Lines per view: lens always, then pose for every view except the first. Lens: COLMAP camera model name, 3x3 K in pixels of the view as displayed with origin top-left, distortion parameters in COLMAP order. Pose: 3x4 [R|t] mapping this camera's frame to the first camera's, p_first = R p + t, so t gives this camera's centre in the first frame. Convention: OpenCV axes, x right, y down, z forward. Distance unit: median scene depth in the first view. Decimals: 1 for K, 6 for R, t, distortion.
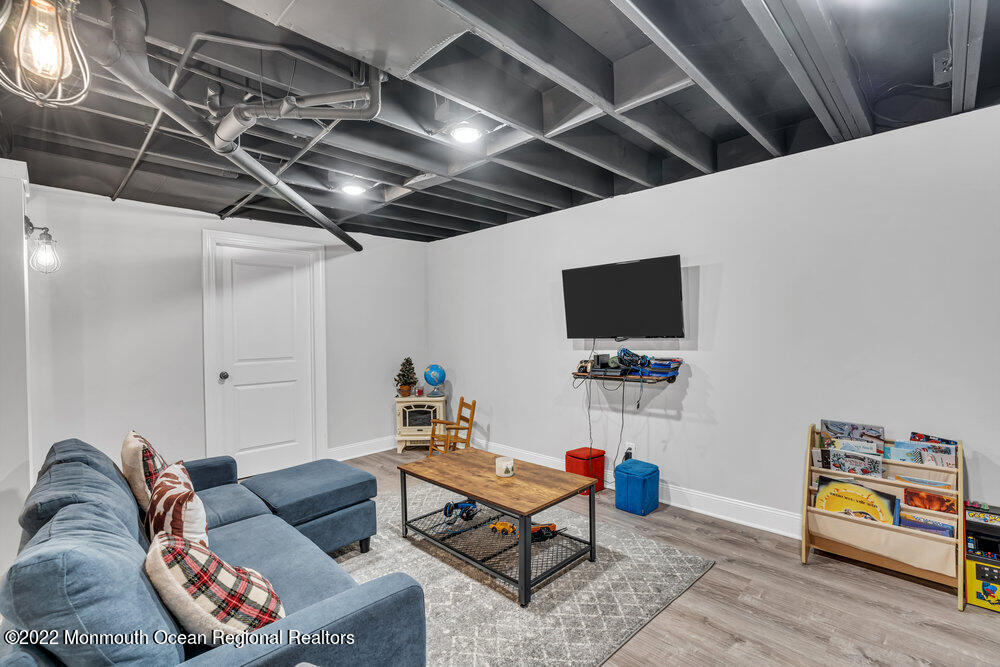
lens RADIAL K [[451.2, 0, 500.4], [0, 451.2, 336.6], [0, 0, 1]] dist [0.001036, 0.000146]
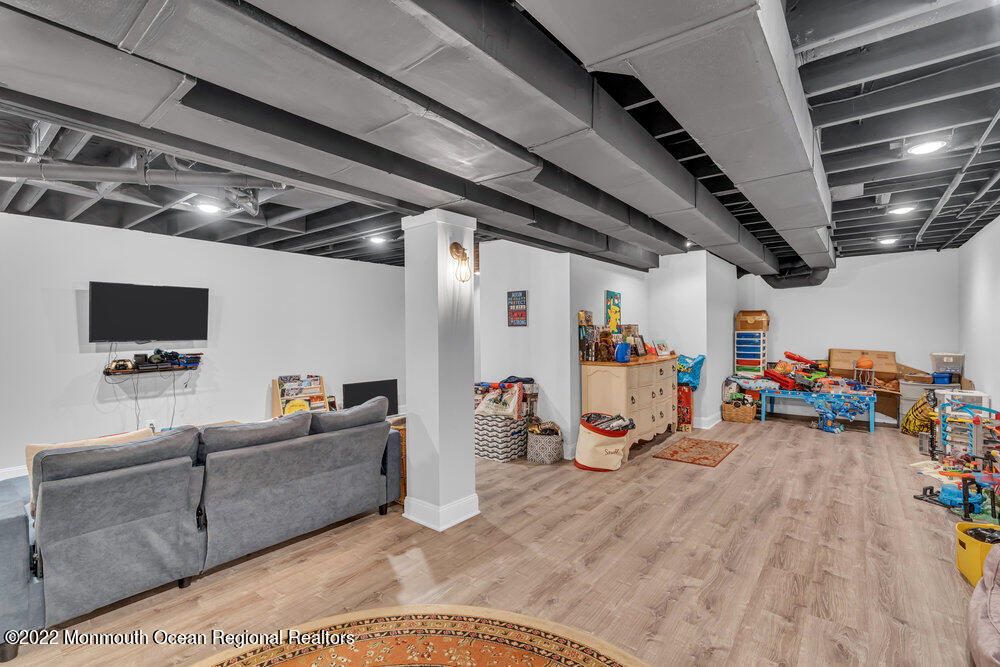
lens RADIAL K [[451.2, 0, 500.8], [0, 451.2, 334.6], [0, 0, 1]] dist [0.001036, 0.000146]
pose [[-0.114543, 0.009237, 0.993375, -1.267840], [0.015248, 0.999855, -0.007539, 0.011229], [-0.993301, 0.014283, -0.114668, 0.137336]]
